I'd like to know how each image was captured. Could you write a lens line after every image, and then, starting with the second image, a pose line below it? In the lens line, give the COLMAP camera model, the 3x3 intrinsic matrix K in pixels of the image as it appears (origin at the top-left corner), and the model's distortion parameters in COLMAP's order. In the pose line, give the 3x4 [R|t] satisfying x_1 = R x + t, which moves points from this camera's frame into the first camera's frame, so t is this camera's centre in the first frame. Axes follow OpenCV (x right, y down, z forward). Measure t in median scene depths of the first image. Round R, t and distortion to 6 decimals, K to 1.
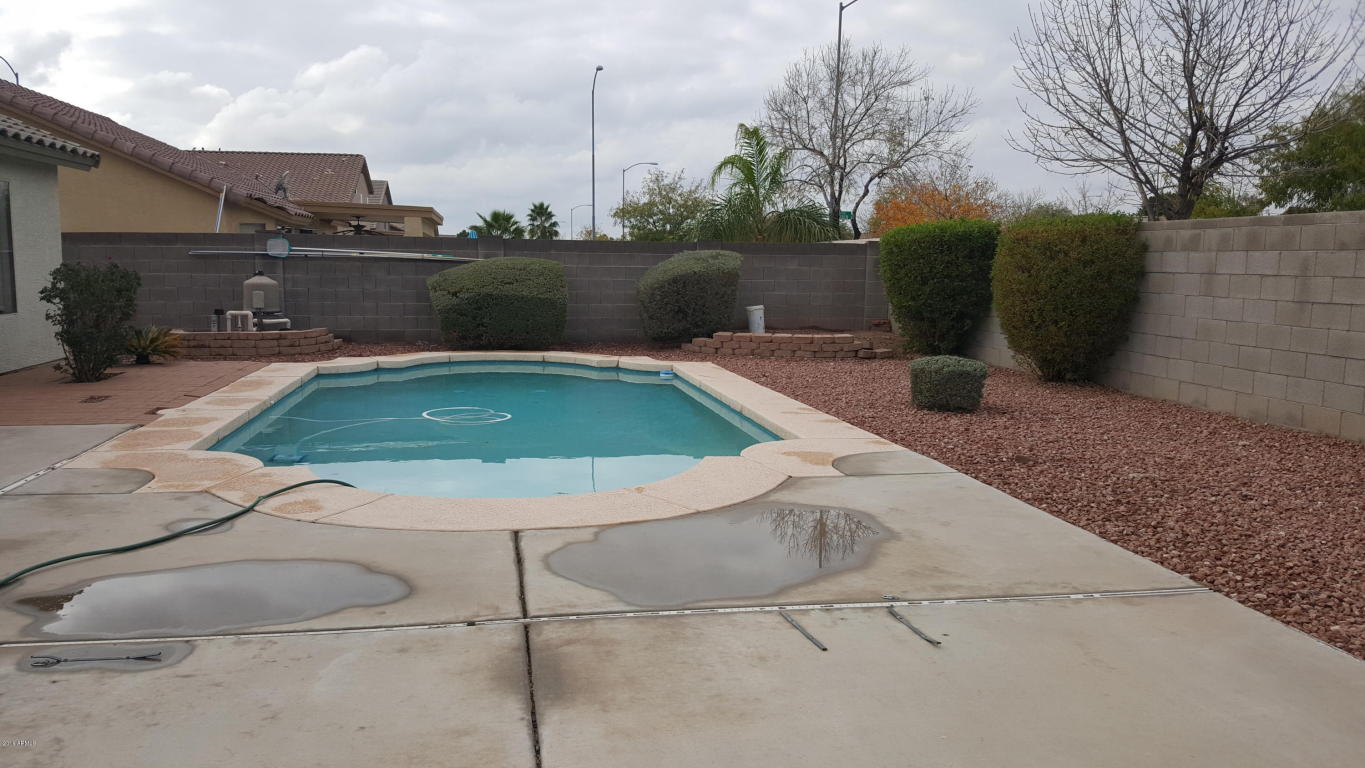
lens RADIAL K [[1032.2, 0, 680.6], [0, 1032.2, 391.2], [0, 0, 1]] dist [0.012696, -0.010203]
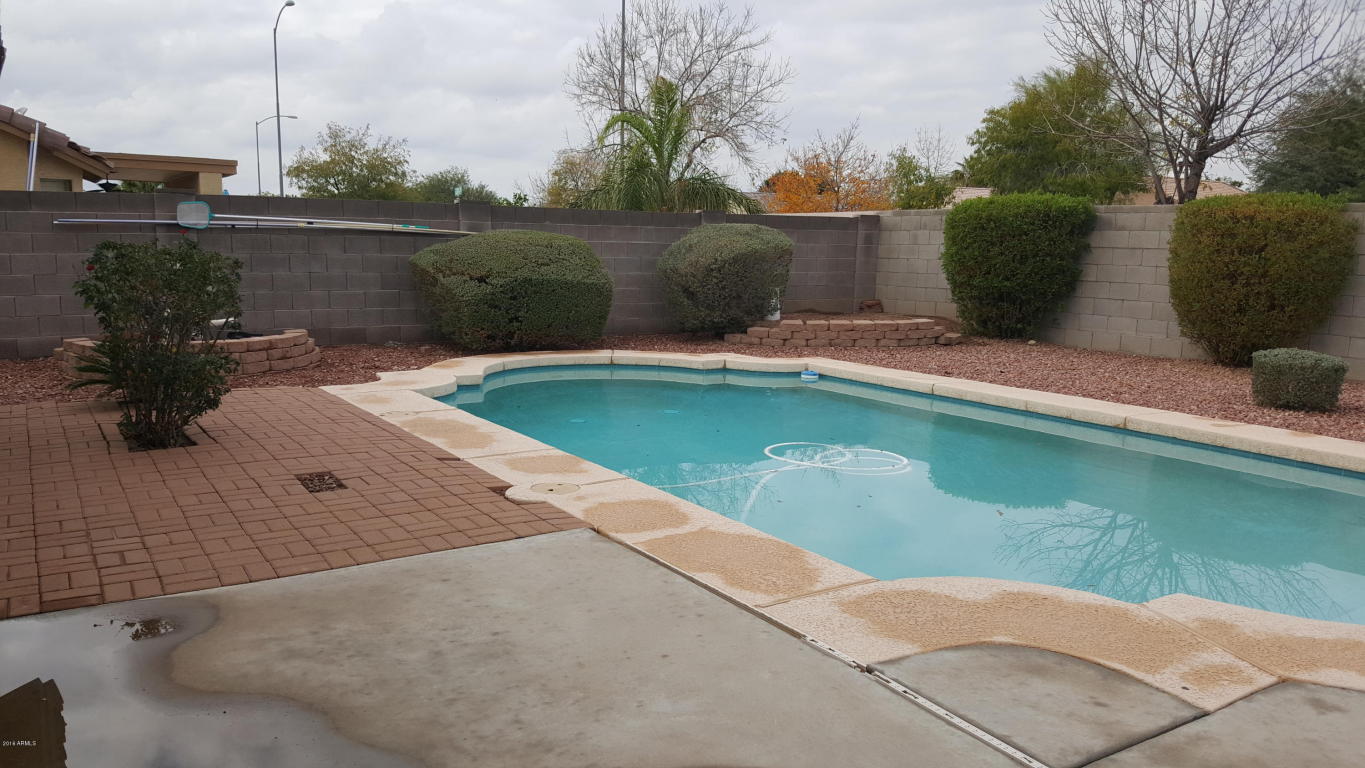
lens RADIAL K [[1032.2, 0, 684.2], [0, 1032.2, 376.6], [0, 0, 1]] dist [0.012696, -0.010203]
pose [[0.916975, -0.048803, 0.395949, -0.364891], [0.041407, 0.998772, 0.027209, -0.035344], [-0.396790, -0.008554, 0.917869, 0.232093]]
